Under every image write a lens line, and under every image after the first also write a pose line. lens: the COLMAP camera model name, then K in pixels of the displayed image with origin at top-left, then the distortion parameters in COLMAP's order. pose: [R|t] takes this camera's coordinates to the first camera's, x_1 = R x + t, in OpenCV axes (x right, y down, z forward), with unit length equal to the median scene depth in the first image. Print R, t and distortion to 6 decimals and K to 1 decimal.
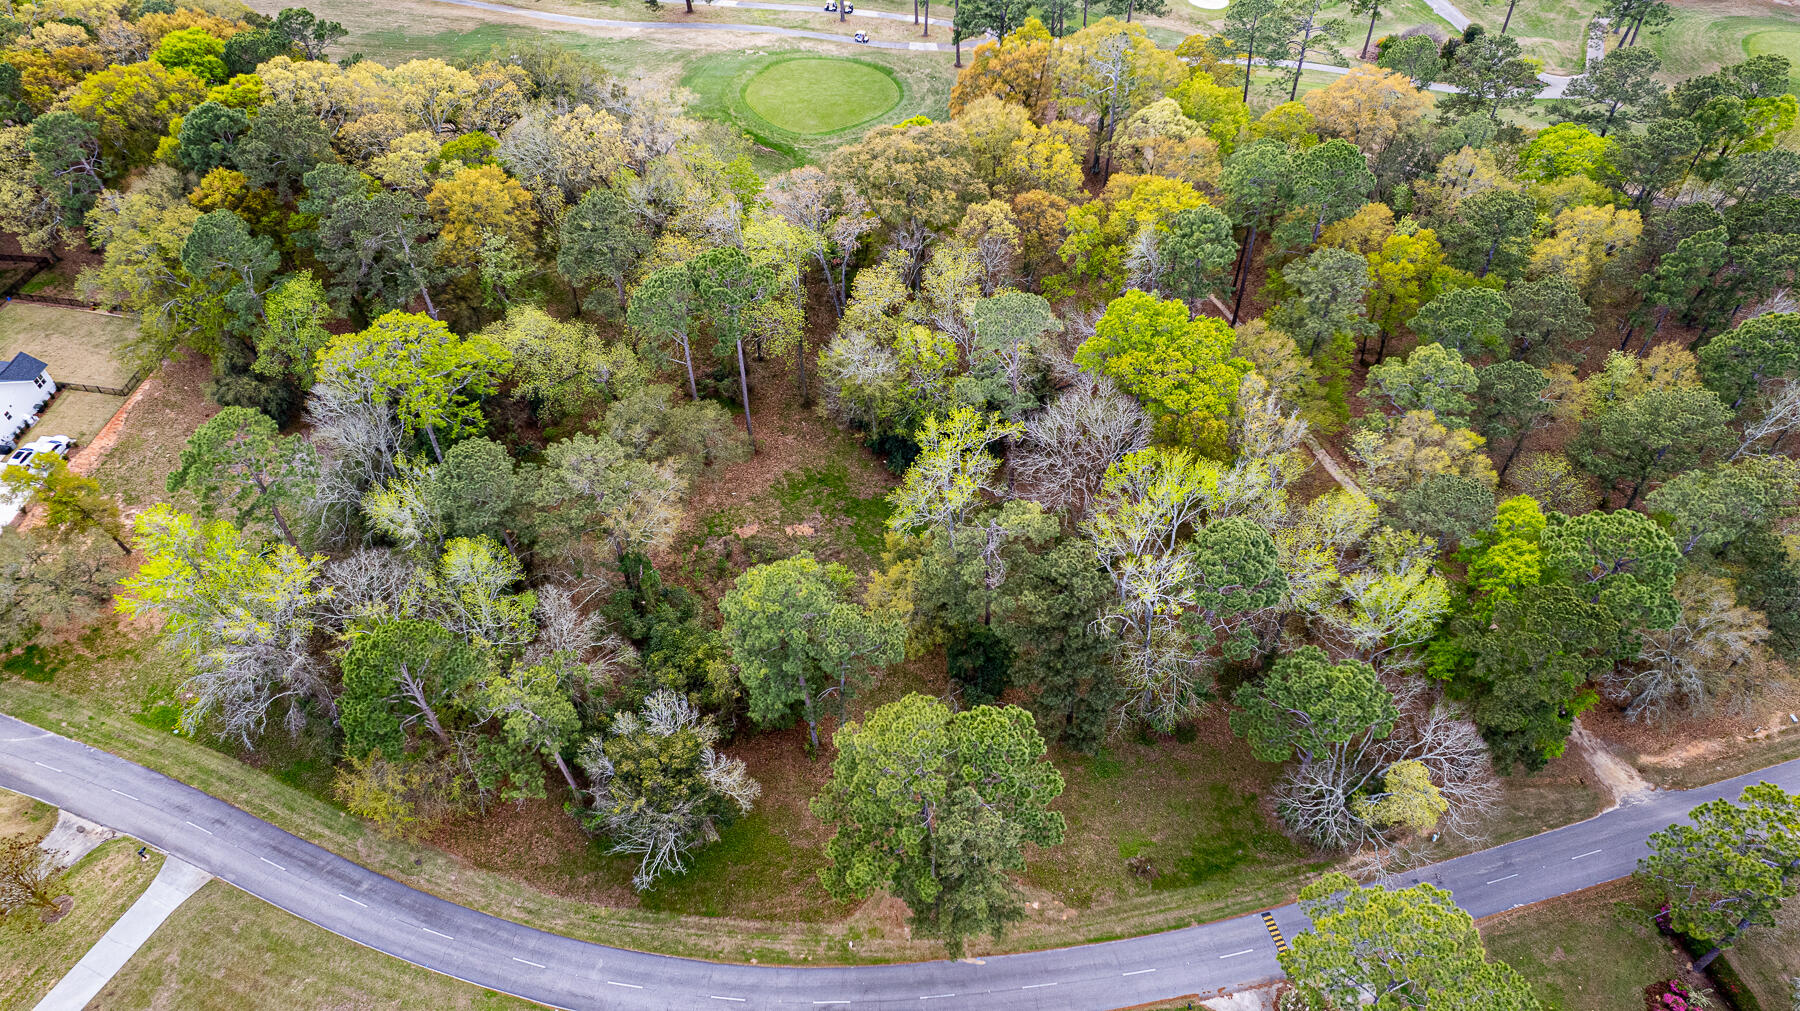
lens RADIAL K [[1147.5, 0, 912.1], [0, 1147.5, 505.9], [0, 0, 1]] dist [-0.076879, 0.071986]
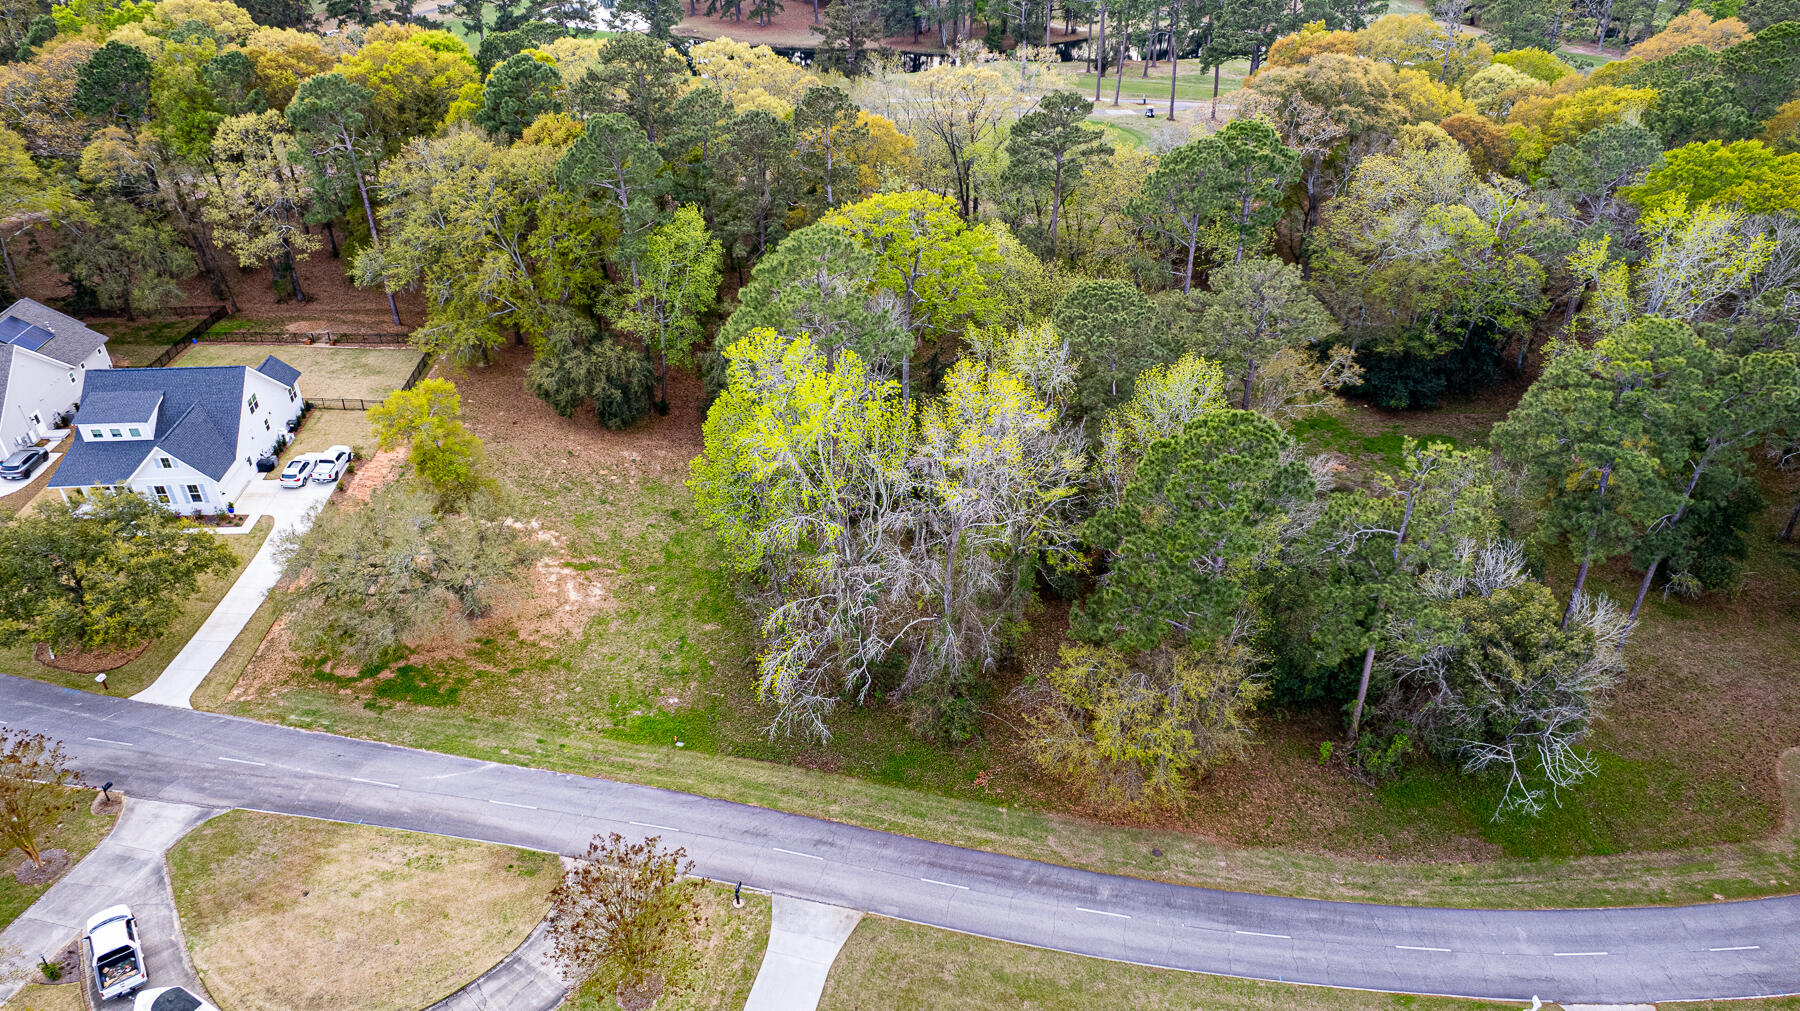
lens RADIAL K [[1147.5, 0, 910.9], [0, 1147.5, 507.1], [0, 0, 1]] dist [-0.076879, 0.071986]
pose [[0.984518, -0.090301, 0.150234, -0.660701], [0.126036, 0.960342, -0.248713, 0.270962], [-0.121817, 0.263797, 0.956855, 0.339743]]
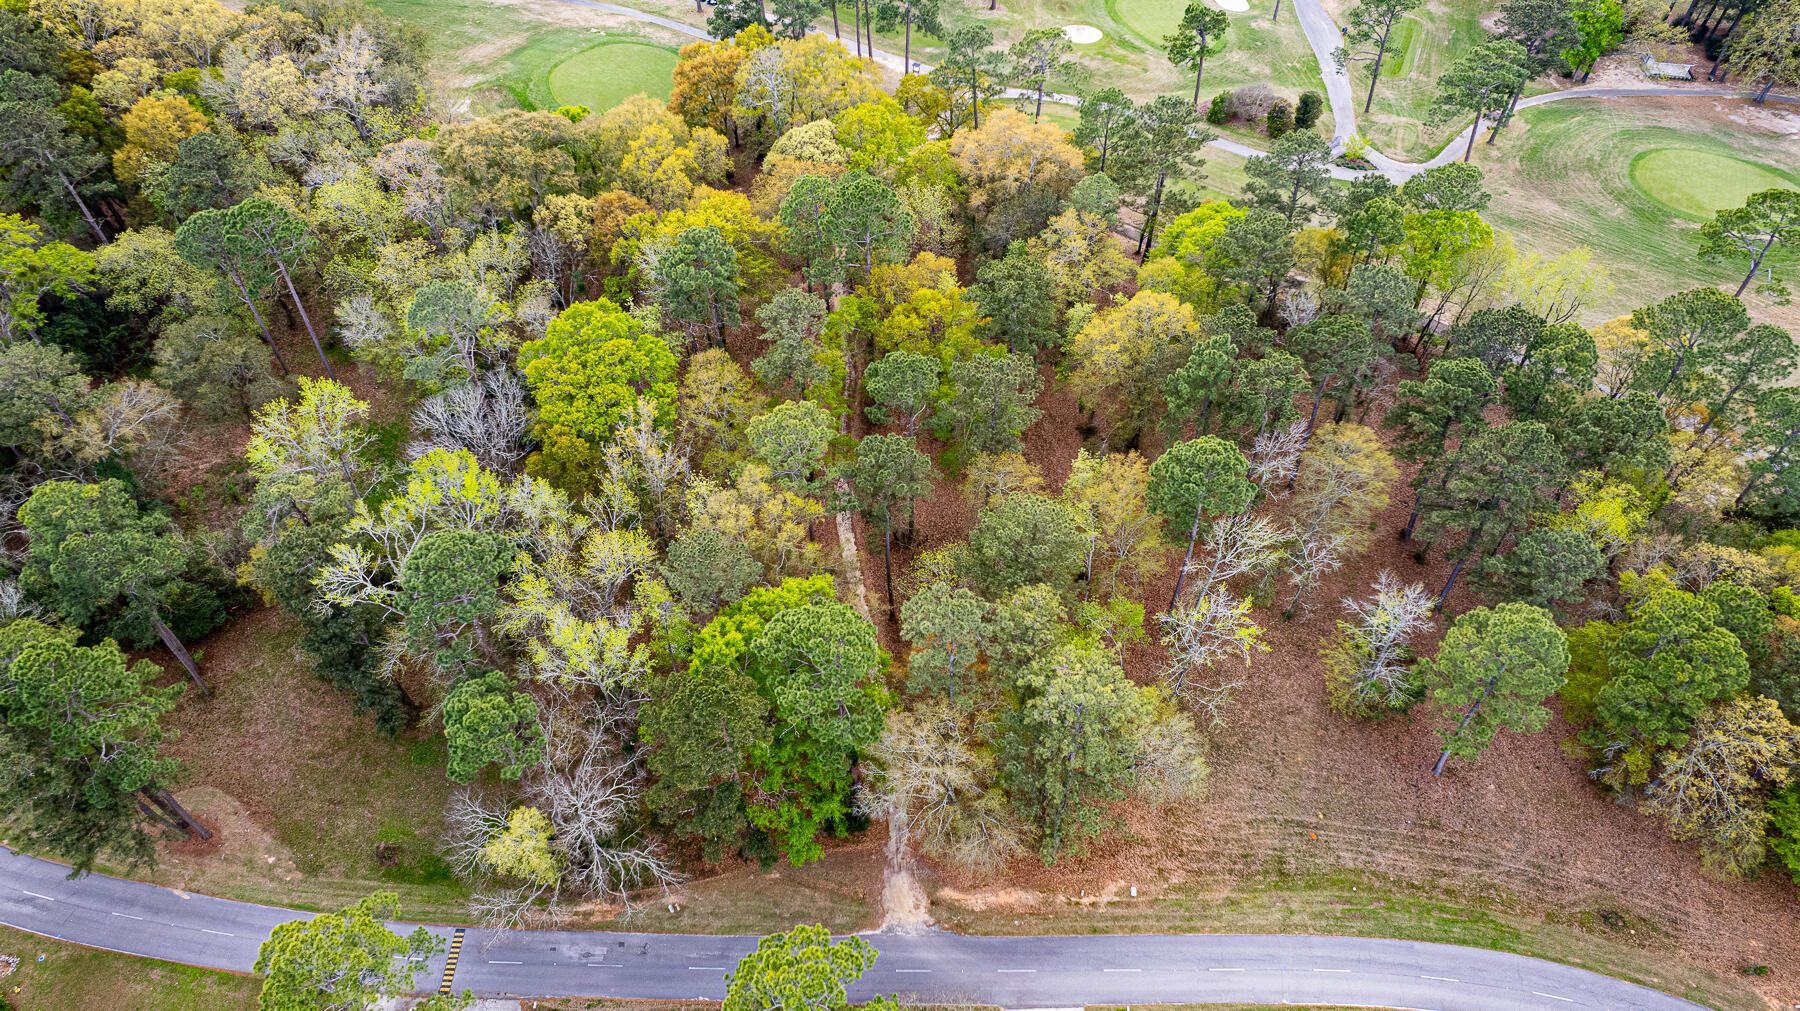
lens RADIAL K [[1147.5, 0, 909.2], [0, 1147.5, 508.1], [0, 0, 1]] dist [-0.076879, 0.071986]
pose [[0.962607, 0.198877, -0.183943, 0.785470], [-0.198778, 0.979857, 0.019167, -0.096781], [0.184050, 0.018113, 0.982750, 0.093758]]
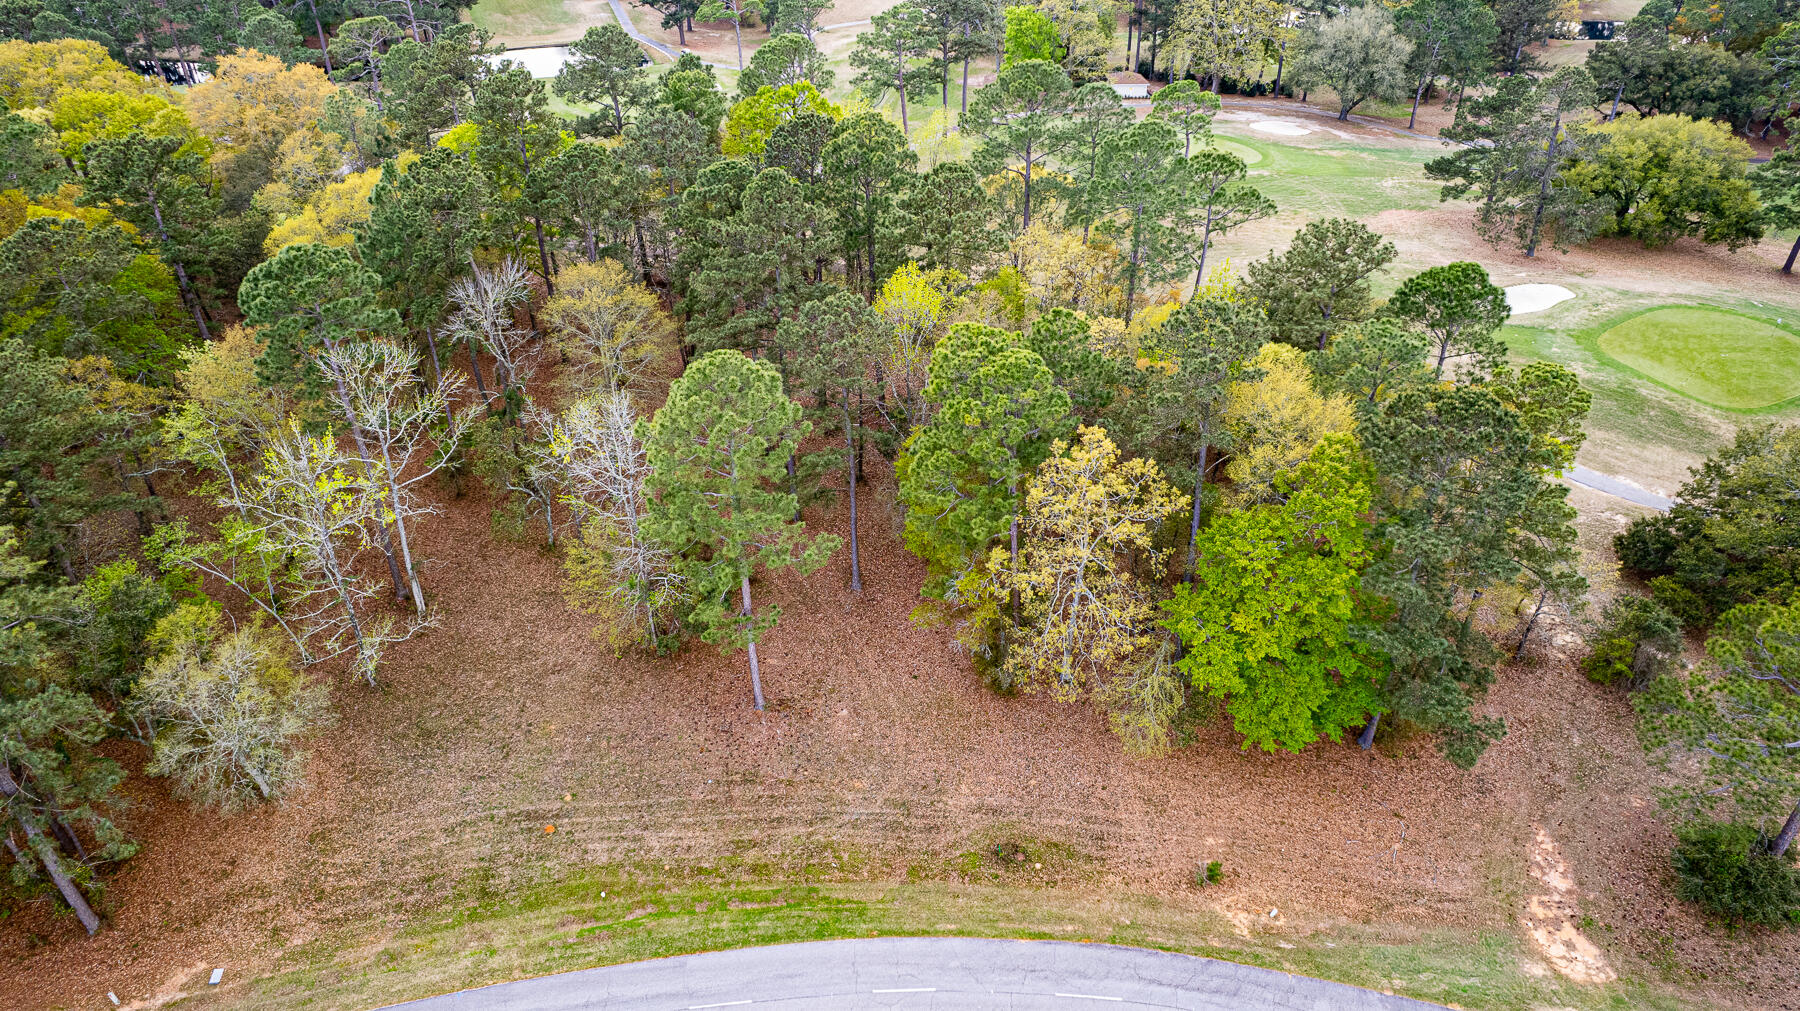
lens RADIAL K [[1147.5, 0, 910.1], [0, 1147.5, 507.8], [0, 0, 1]] dist [-0.076879, 0.071986]
pose [[0.999612, 0.010784, -0.025676, 1.209093], [-0.016926, 0.967416, -0.252625, 0.117282], [0.022115, 0.252962, 0.967224, 0.508481]]
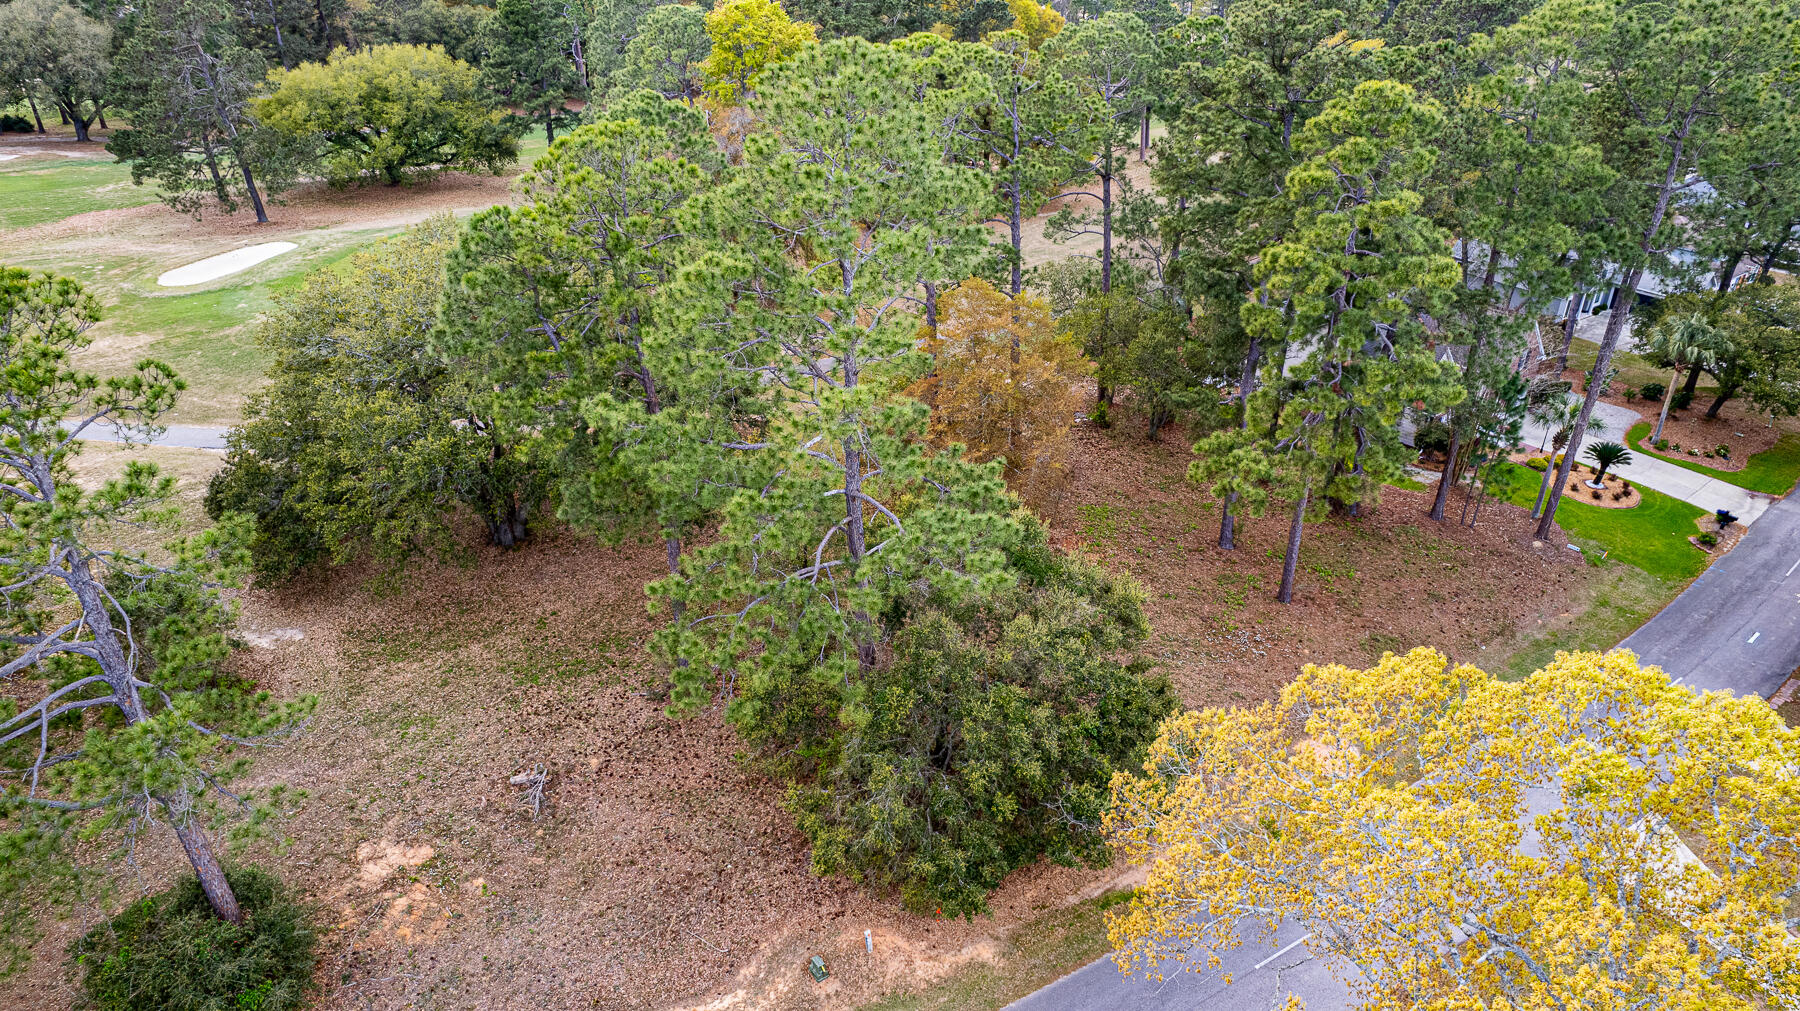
lens RADIAL K [[1147.5, 0, 903.2], [0, 1147.5, 507.5], [0, 0, 1]] dist [-0.076879, 0.071986]
pose [[0.738022, -0.331596, 0.587679, 1.609028], [0.506933, 0.847279, -0.158545, 0.185269], [-0.445356, 0.414924, 0.793408, 0.715489]]
